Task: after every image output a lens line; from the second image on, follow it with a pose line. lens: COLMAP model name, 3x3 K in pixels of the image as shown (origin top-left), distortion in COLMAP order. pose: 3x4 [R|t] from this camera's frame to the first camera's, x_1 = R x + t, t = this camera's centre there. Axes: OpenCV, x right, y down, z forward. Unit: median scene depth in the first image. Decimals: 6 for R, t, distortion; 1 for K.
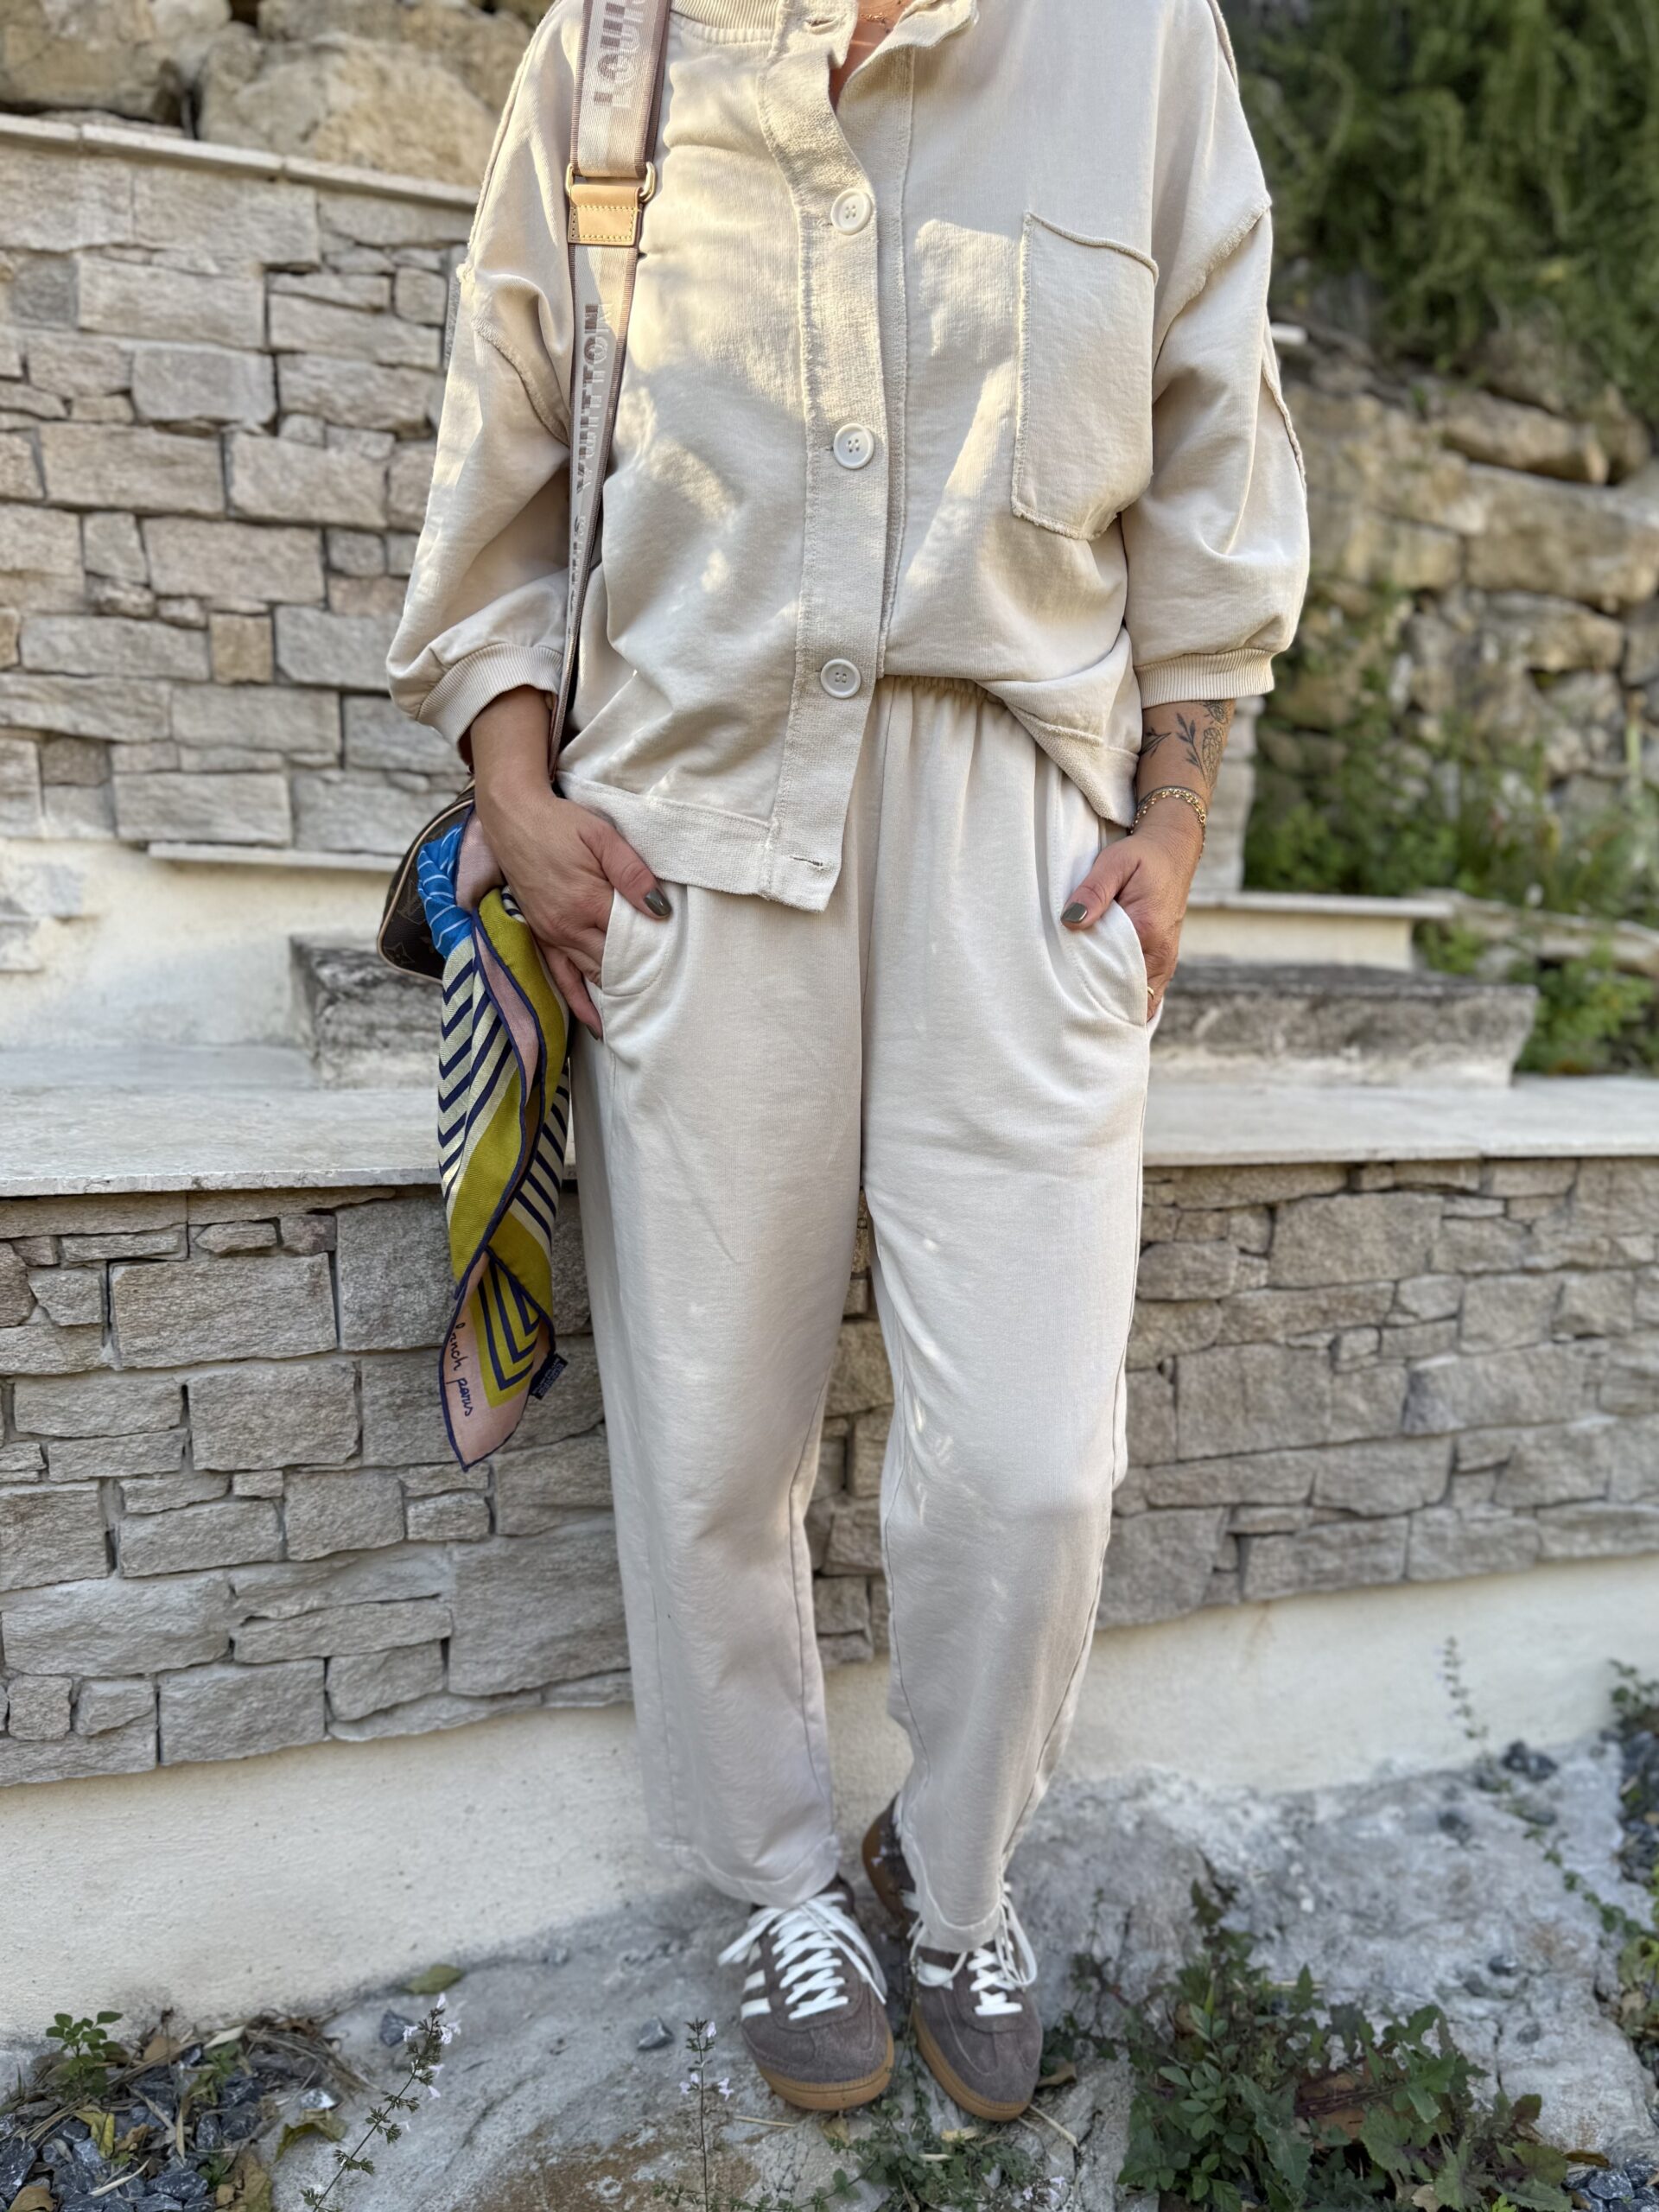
lens RADIAL K [[1728.6, 0, 834.9], [0, 1728.6, 1254.7], [0, 0, 1]] dist [0.047951, -0.064880]
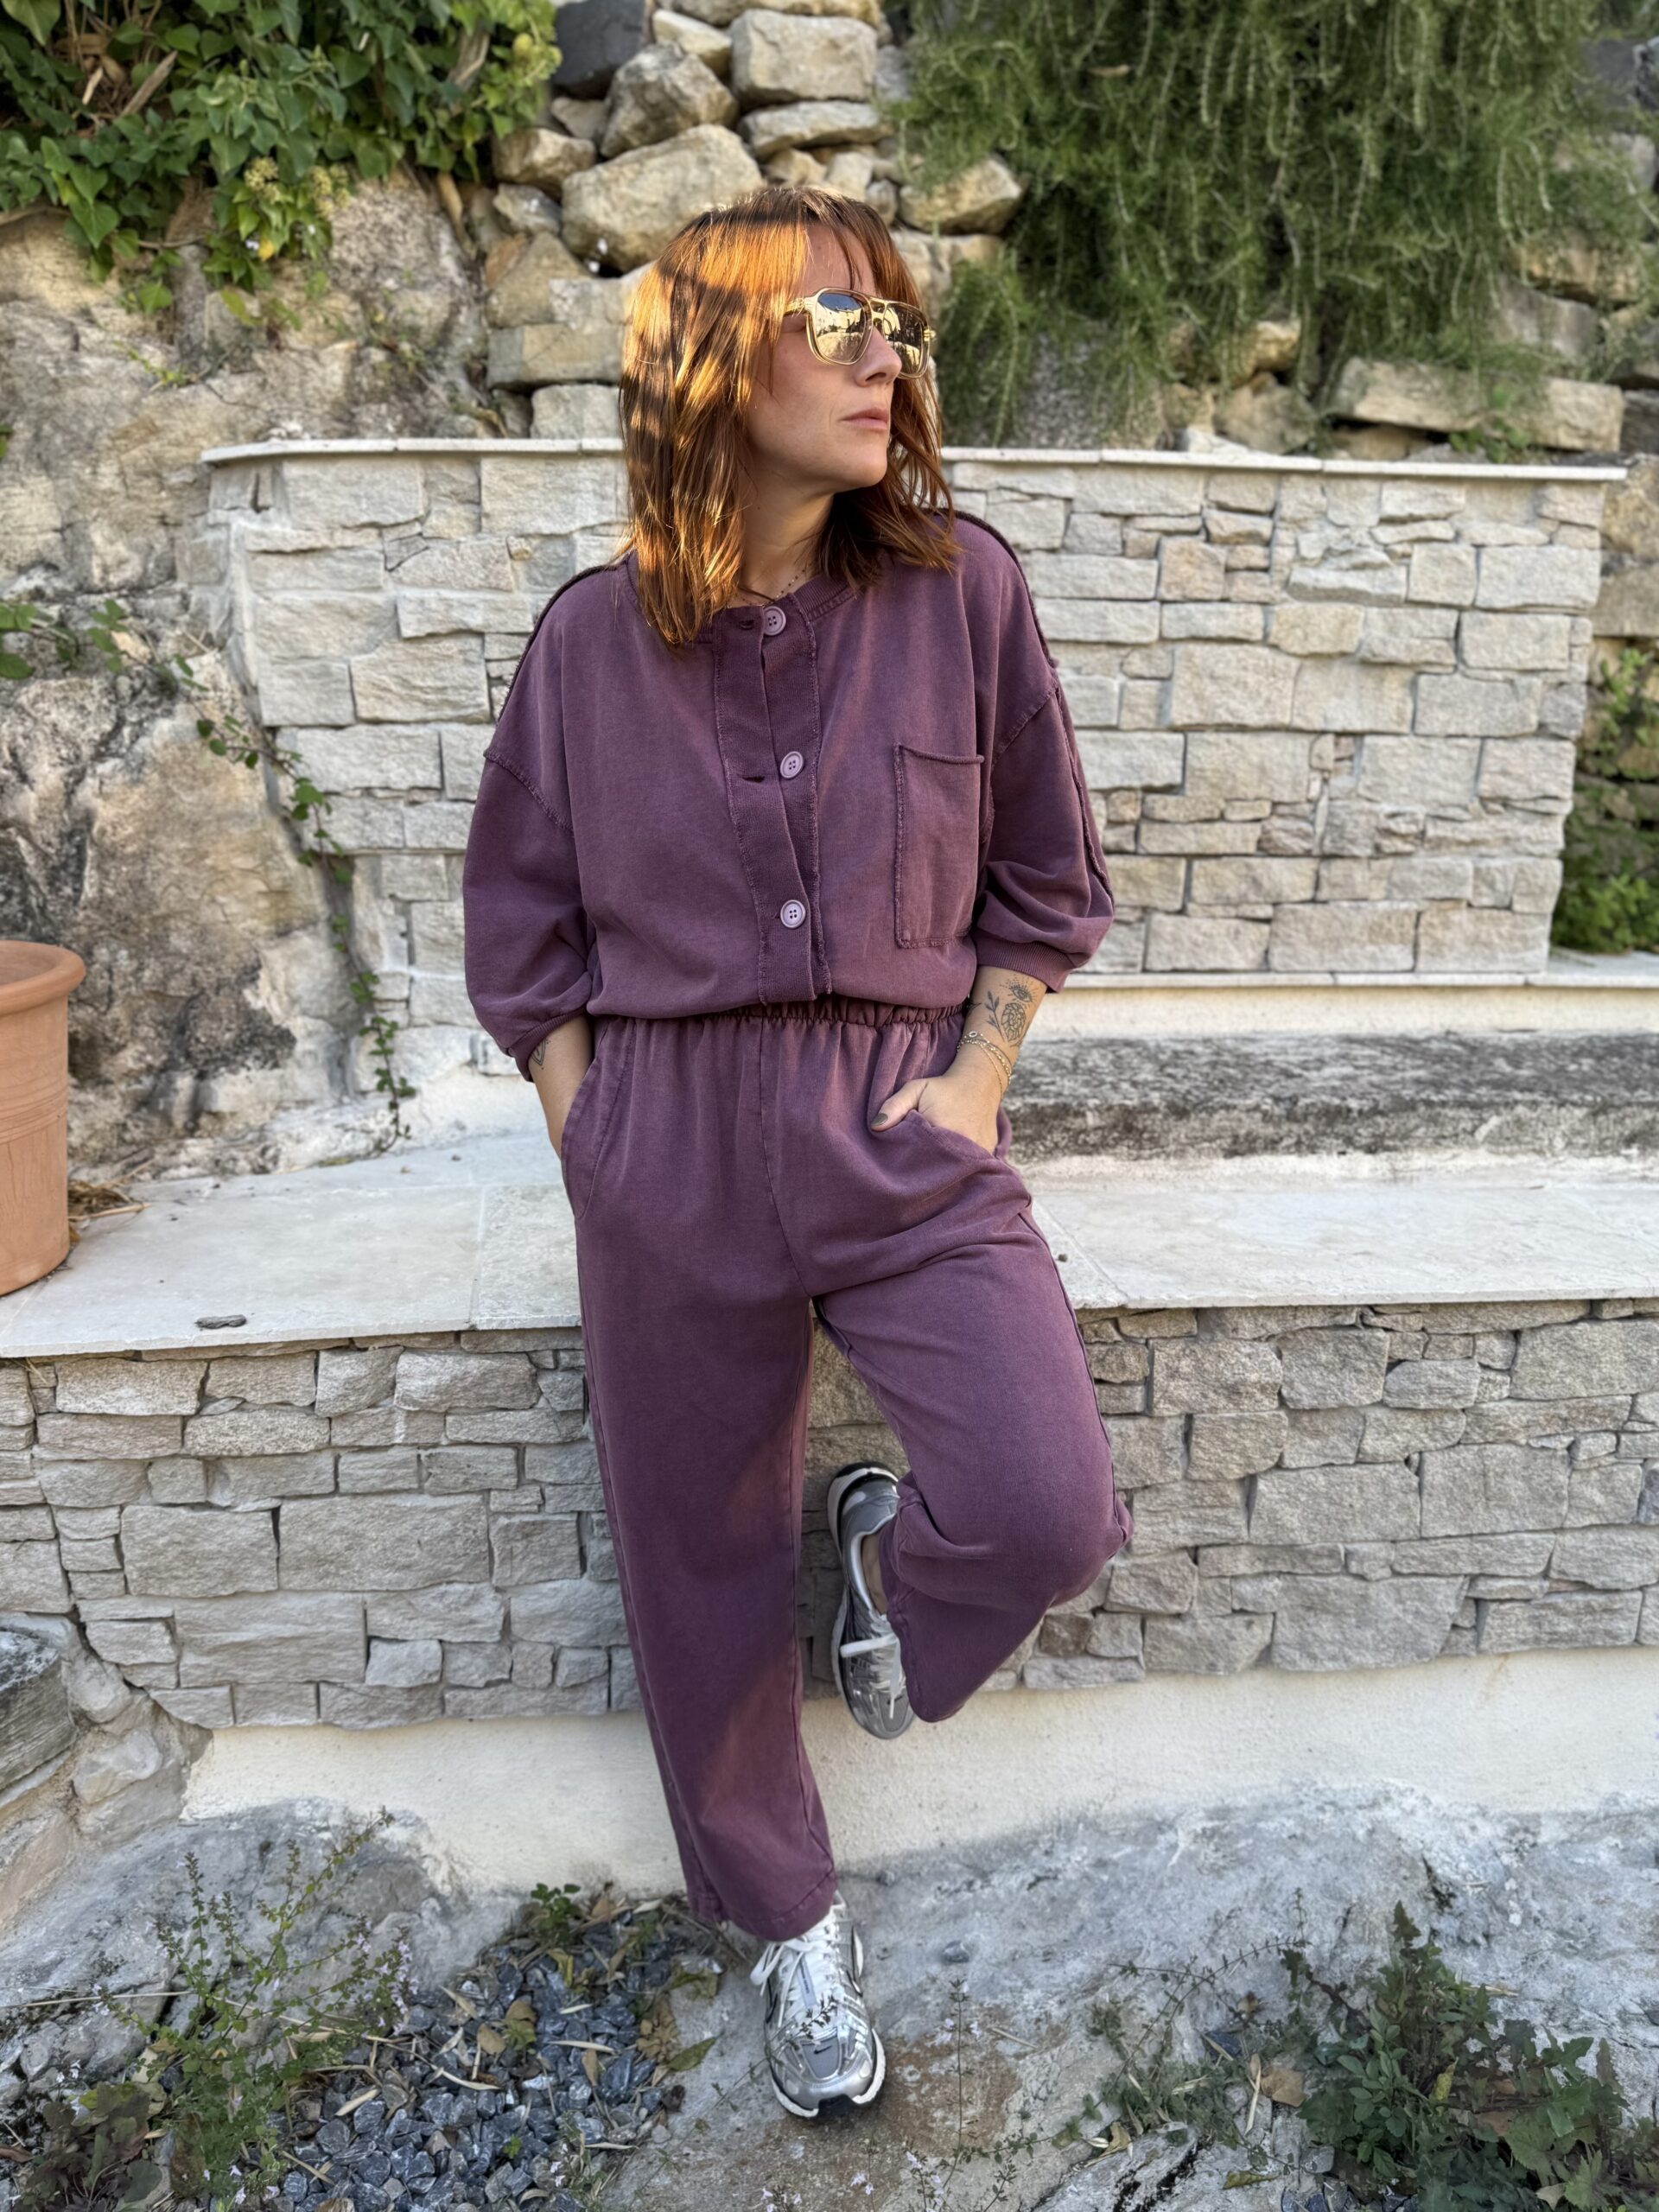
lens RADIAL K [[1686.1, 0, 787.3], [0, 1686.1, 1151.2], [0, 0, 1]] dist [-0.001801, -0.003906]
pose [[0.968212, 0.044135, -0.246206, 0.048999], [-0.033765, 0.998362, 0.046187, -0.172452], [0.247841, -0.036406, 0.968116, -0.196730]]
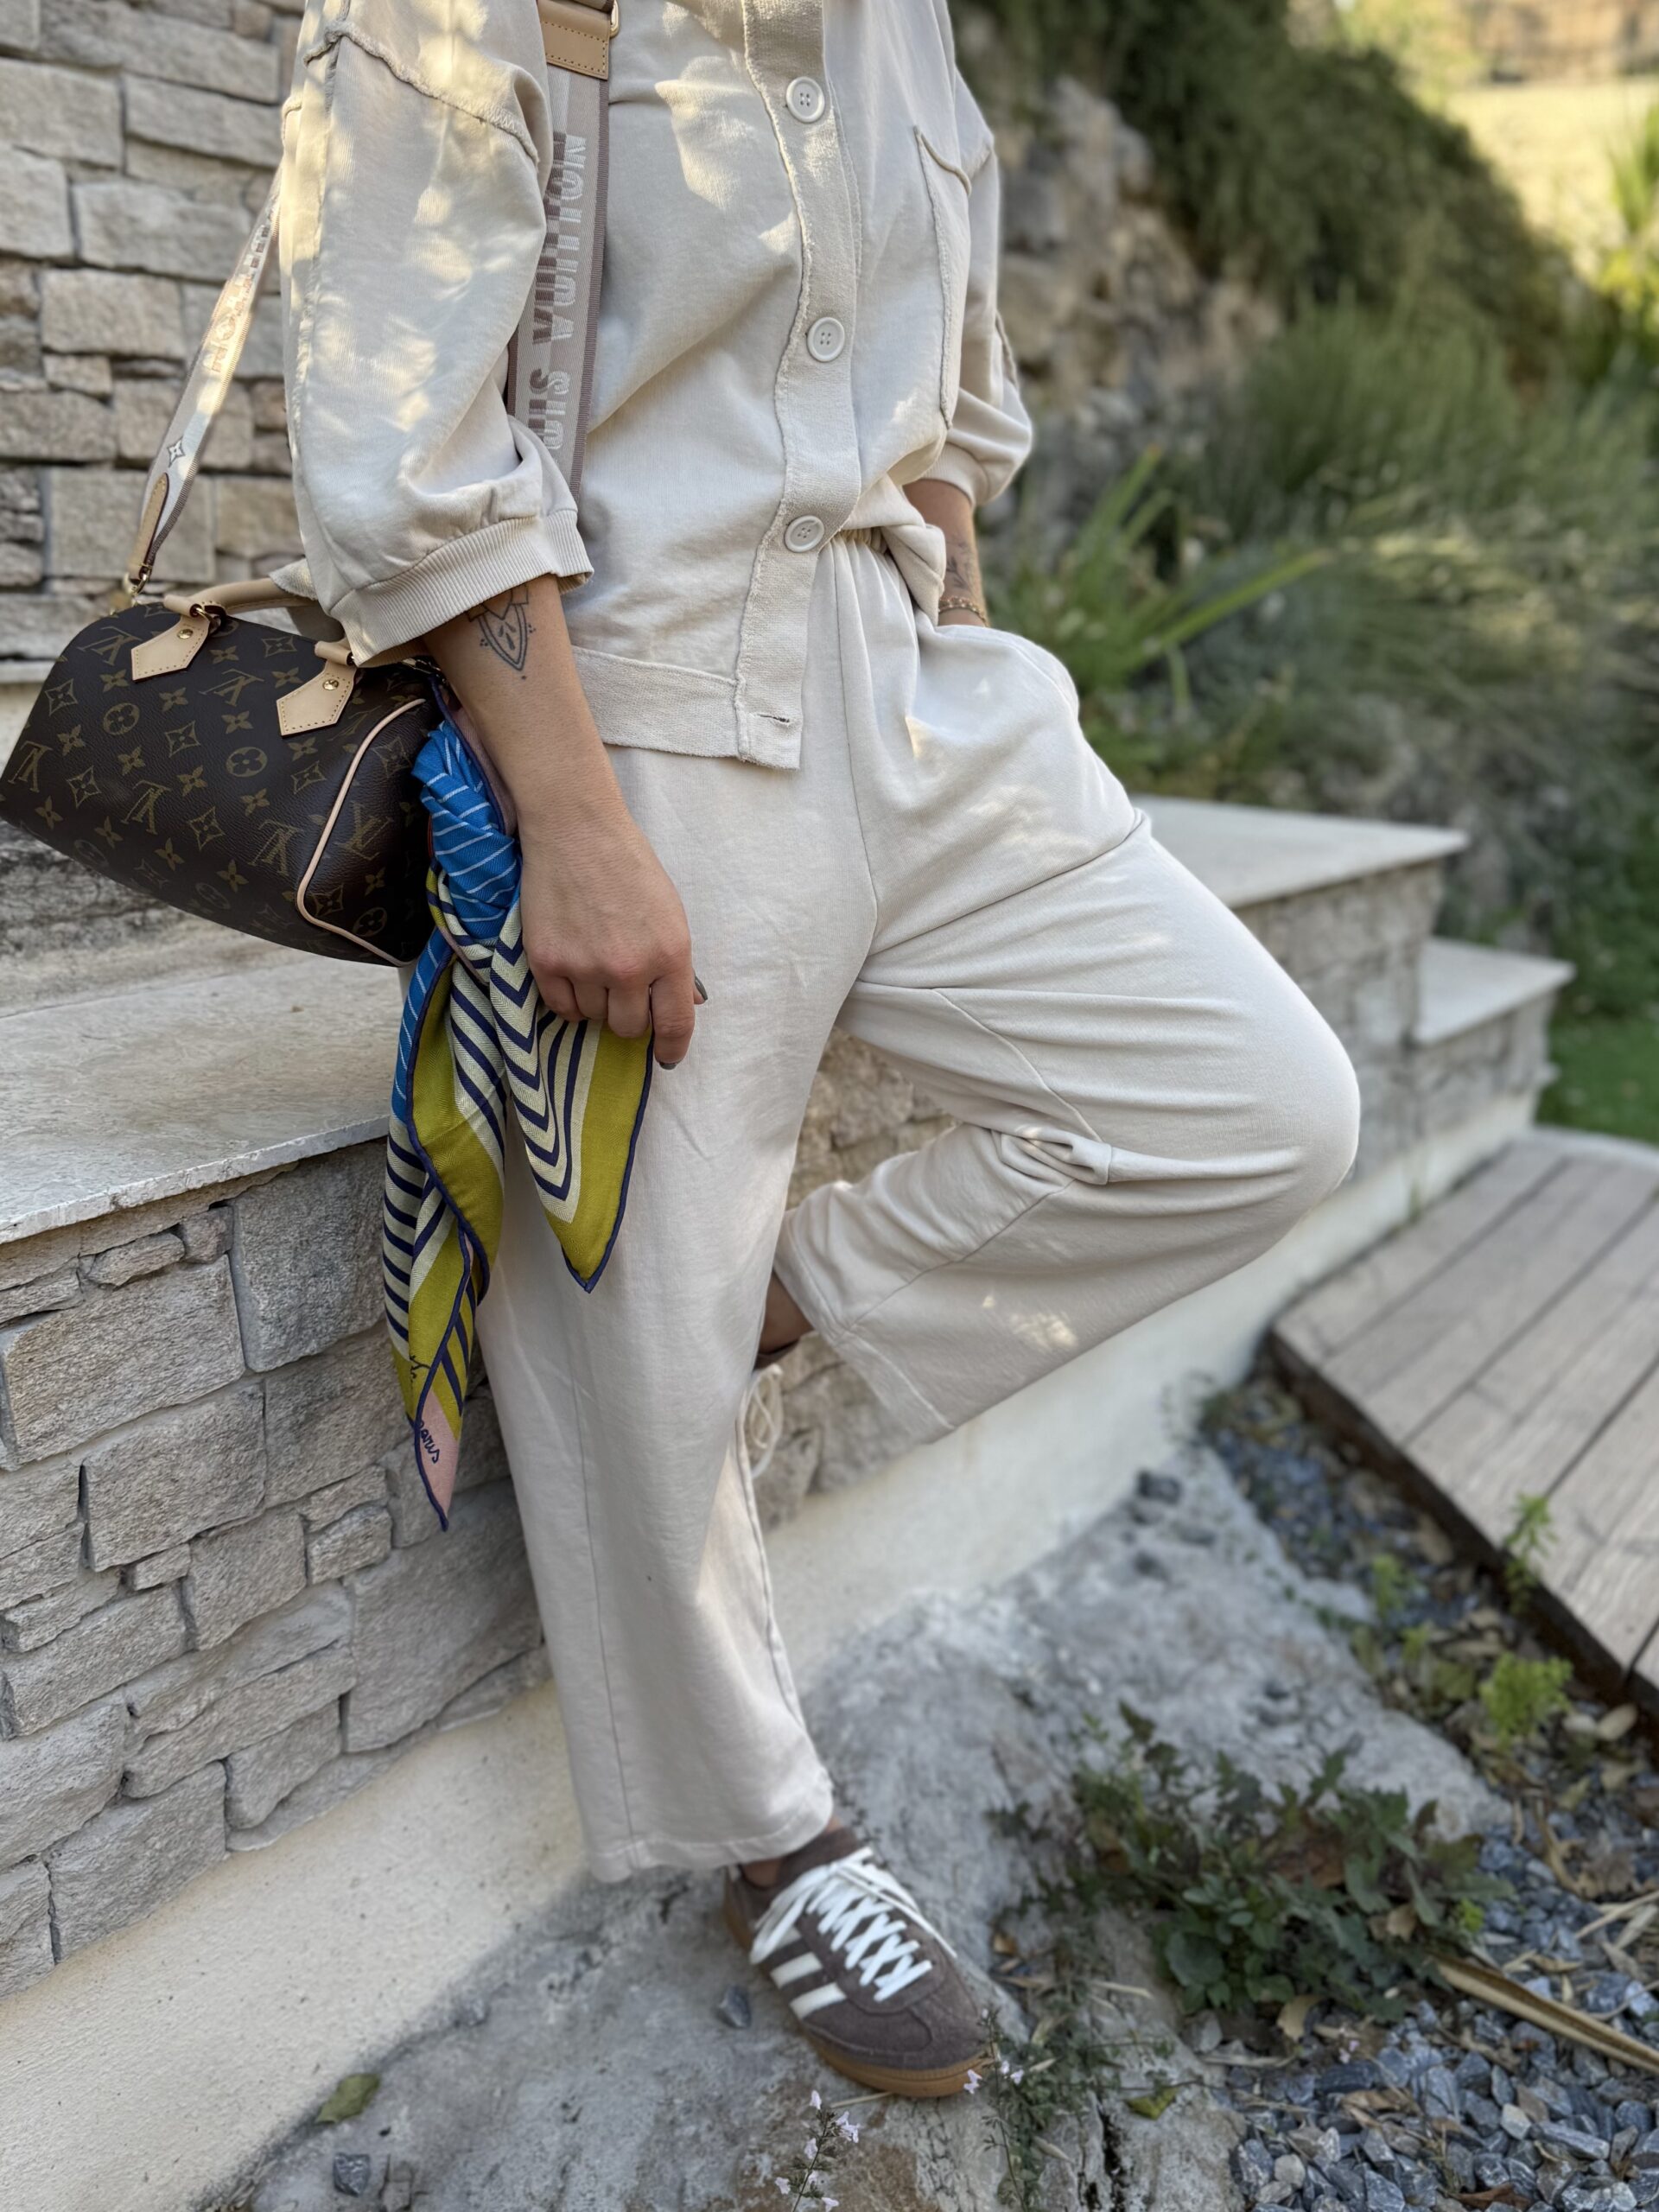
lens RADIAL K [[1950.3, 0, 735.8], [0, 1950.3, 1058.3], [0, 0, 1]] dist [0.094001, -0.235209]
pose [[0.873481, -0.143505, 0.465228, -0.364652], [0.119026, 0.989520, 0.081754, -0.097123], [-0.472085, -0.016036, 0.881407, 0.098633]]
